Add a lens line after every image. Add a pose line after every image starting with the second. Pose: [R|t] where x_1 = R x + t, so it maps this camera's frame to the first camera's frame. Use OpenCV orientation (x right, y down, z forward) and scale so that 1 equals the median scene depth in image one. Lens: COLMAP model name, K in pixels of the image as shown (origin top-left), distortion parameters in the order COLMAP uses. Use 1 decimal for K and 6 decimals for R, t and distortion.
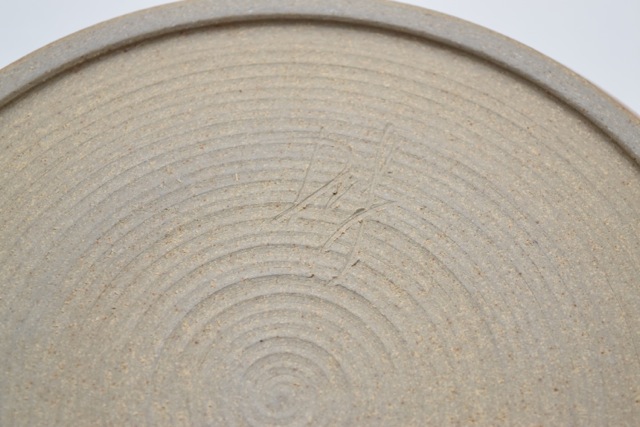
lens RADIAL K [[1438.9, 0, 319.6], [0, 1438.9, 213.9], [0, 0, 1]] dist [0.131799, 0.000000]
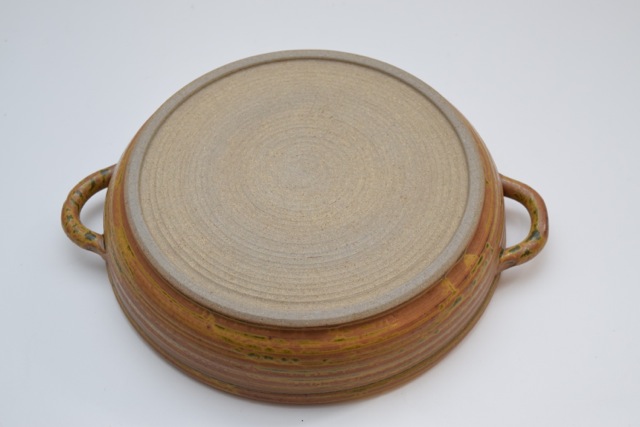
lens RADIAL K [[1114.4, 0, 320.1], [0, 1114.4, 213.3], [0, 0, 1]] dist [-0.065135, 0.000000]
pose [[0.999856, -0.013776, -0.009868, 0.024069], [0.012097, 0.988044, -0.153698, 0.509680], [0.011867, 0.153557, 0.988069, -1.094041]]
